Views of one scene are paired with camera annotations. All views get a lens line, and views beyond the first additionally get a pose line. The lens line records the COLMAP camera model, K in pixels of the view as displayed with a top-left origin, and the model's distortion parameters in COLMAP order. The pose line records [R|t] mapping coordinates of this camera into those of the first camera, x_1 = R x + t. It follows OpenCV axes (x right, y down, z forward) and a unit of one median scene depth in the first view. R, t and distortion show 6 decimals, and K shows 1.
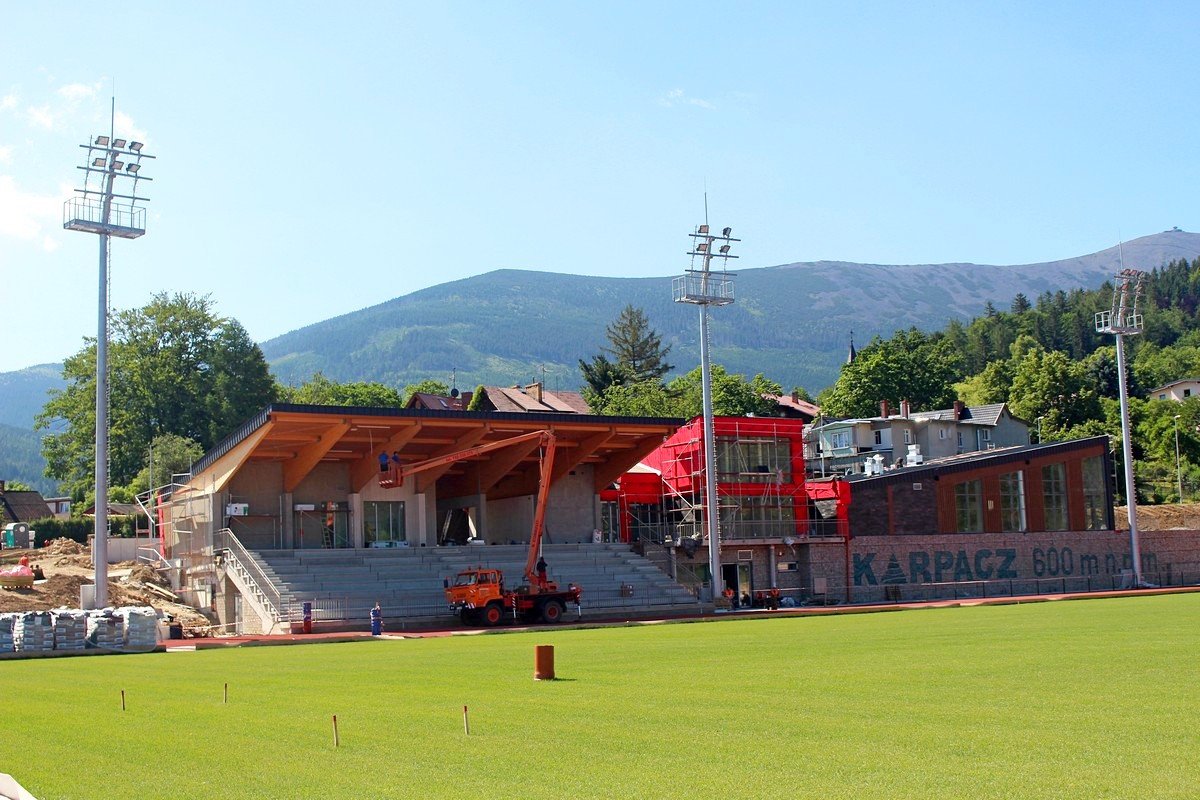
lens RADIAL K [[1545.0, 0, 592.4], [0, 1545.0, 420.6], [0, 0, 1]] dist [-0.094090, 0.129026]
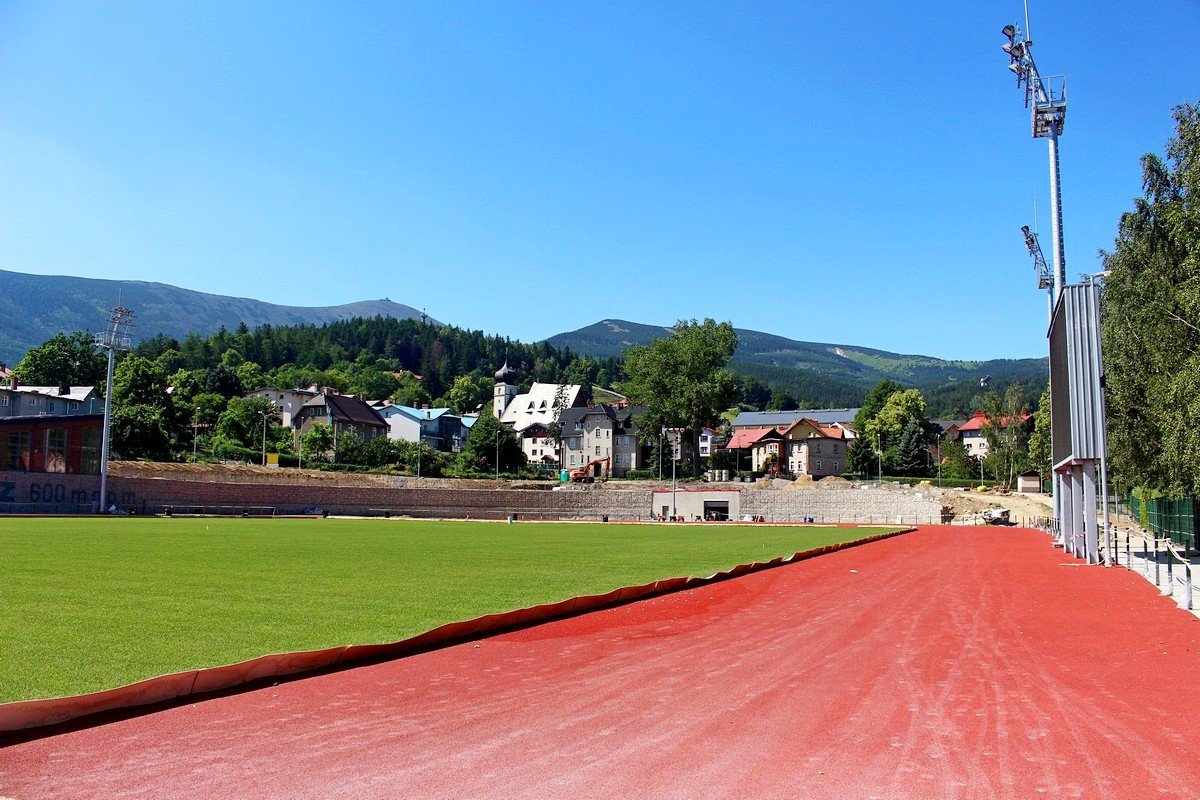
lens RADIAL K [[997.2, 0, 601.1], [0, 997.2, 392.0], [0, 0, 1]] dist [-0.161696, 0.142215]
pose [[0.830246, 0.116227, 0.545144, 0.233273], [-0.107155, 0.993057, -0.048529, -0.019345], [-0.547000, -0.018124, 0.836936, -0.085896]]
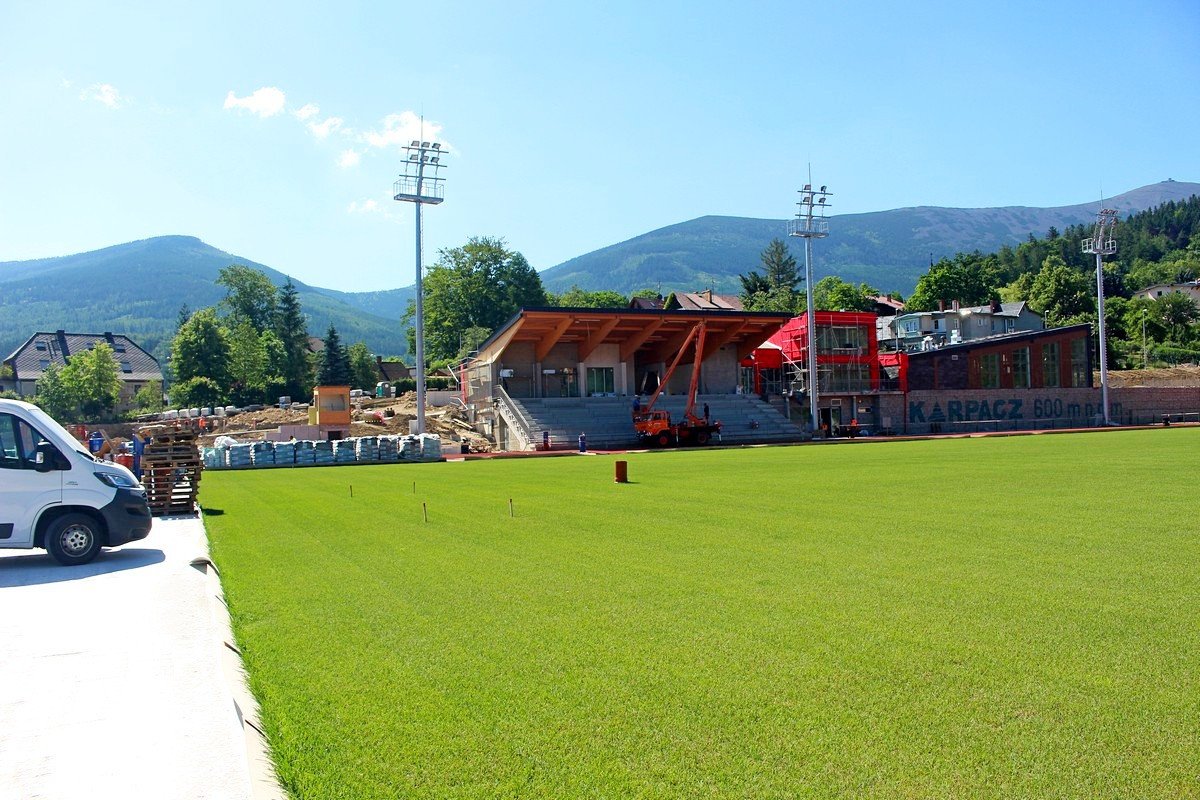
lens RADIAL K [[994.3, 0, 597.1], [0, 994.3, 415.1], [0, 0, 1]] dist [-0.158875, 0.136201]
pose [[0.985397, 0.005300, -0.170188, 0.028418], [0.011931, 0.994909, 0.100068, -0.000601], [0.169852, -0.100637, 0.980317, 0.001549]]
